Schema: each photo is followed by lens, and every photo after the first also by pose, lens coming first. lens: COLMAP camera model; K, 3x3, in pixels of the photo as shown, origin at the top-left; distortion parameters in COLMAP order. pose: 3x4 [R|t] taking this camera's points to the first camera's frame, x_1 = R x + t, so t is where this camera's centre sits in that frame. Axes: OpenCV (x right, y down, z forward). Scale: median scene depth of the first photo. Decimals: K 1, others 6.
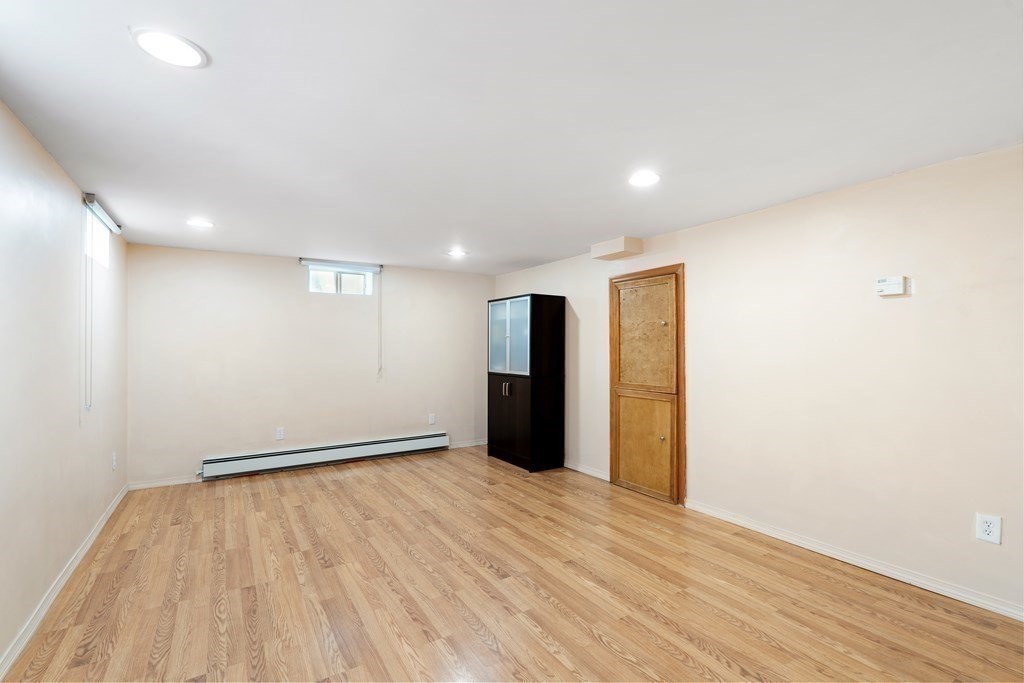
lens RADIAL K [[471.4, 0, 511.8], [0, 471.4, 344.4], [0, 0, 1]] dist [-0.003703, 0.002631]
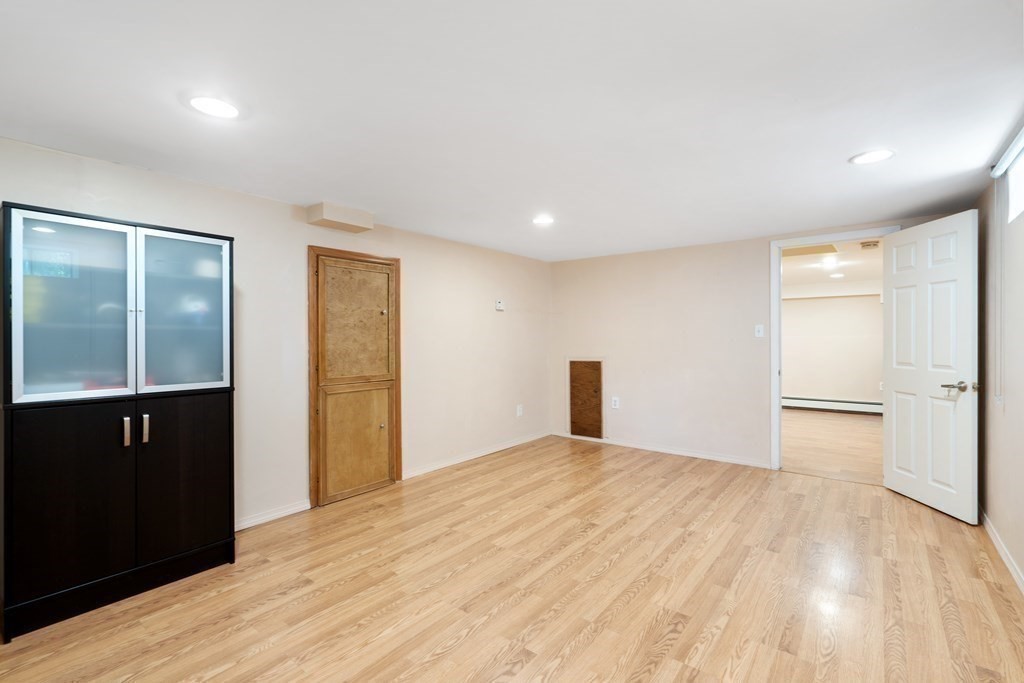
lens RADIAL K [[471.4, 0, 511.6], [0, 471.4, 339.9], [0, 0, 1]] dist [-0.003703, 0.002631]
pose [[-0.350480, -0.001113, 0.936570, -0.797390], [-0.002533, 0.999997, 0.000241, 0.015676], [-0.936567, -0.002287, -0.350481, 1.205841]]
